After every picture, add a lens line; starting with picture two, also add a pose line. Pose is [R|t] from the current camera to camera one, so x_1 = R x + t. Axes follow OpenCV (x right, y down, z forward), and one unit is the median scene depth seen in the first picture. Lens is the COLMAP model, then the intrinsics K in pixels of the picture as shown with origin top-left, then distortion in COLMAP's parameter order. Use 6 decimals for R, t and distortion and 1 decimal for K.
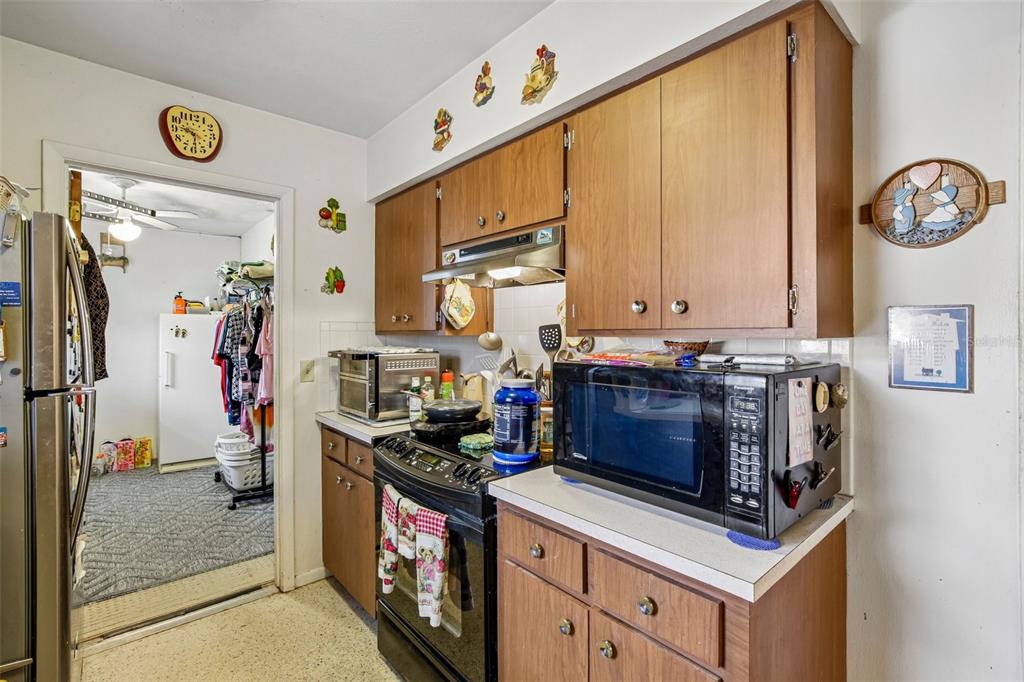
lens RADIAL K [[465.0, 0, 512.1], [0, 465.0, 335.0], [0, 0, 1]] dist [-0.002542, -0.000133]
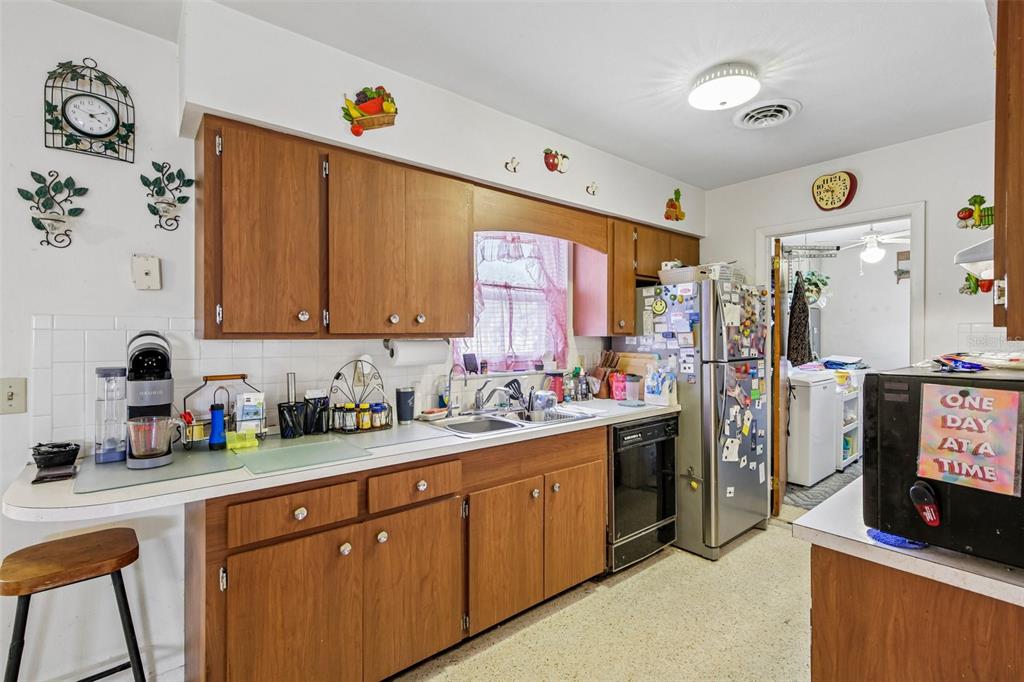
lens RADIAL K [[465.0, 0, 512.1], [0, 465.0, 336.6], [0, 0, 1]] dist [-0.002542, -0.000133]
pose [[-0.027375, 0.006446, -0.999604, 0.718556], [-0.007245, 0.999952, 0.006646, -0.001703], [0.999599, 0.007424, -0.027327, 0.085046]]
